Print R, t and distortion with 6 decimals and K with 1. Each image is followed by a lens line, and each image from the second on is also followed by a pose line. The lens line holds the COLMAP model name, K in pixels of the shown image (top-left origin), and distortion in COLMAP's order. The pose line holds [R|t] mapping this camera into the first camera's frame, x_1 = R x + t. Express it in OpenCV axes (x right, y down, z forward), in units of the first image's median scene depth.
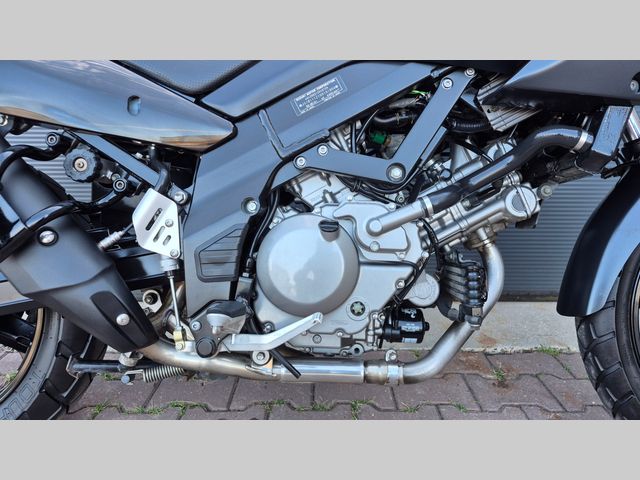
lens RADIAL K [[464.9, 0, 320.0], [0, 464.9, 240.0], [0, 0, 1]] dist [0.004937, -0.003531]
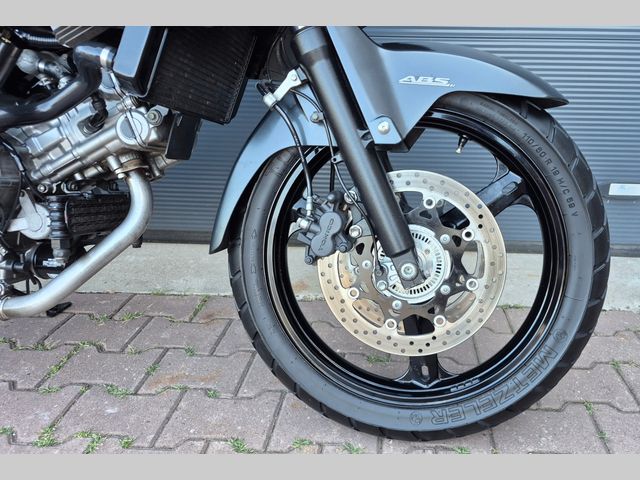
lens RADIAL K [[542.8, 0, 383.1], [0, 542.8, 251.6], [0, 0, 1]] dist [0.036192, -0.014617]
pose [[0.999362, 0.023915, -0.026513, 1.016382], [-0.020535, 0.992422, 0.121151, 0.020400], [0.029209, -0.120530, 0.992280, -0.097283]]
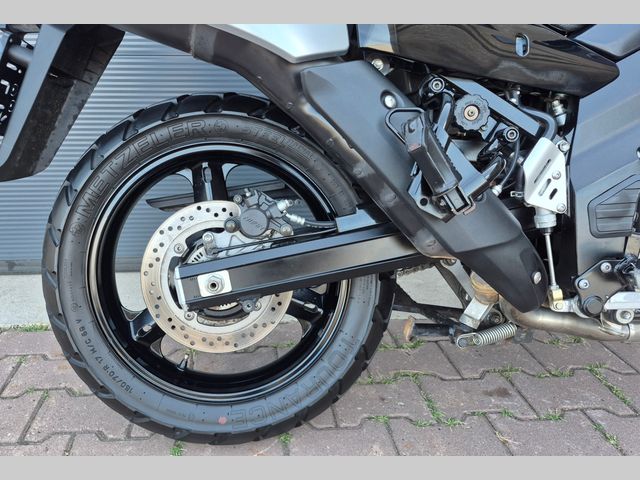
lens RADIAL K [[532.4, 0, 242.9], [0, 532.4, 243.2], [0, 0, 1]] dist [0.083315, -0.115395]
pose [[0.999547, -0.019276, 0.023113, -0.923546], [0.017530, 0.997142, 0.073492, 0.008328], [-0.024463, -0.073054, 0.997028, -0.073268]]
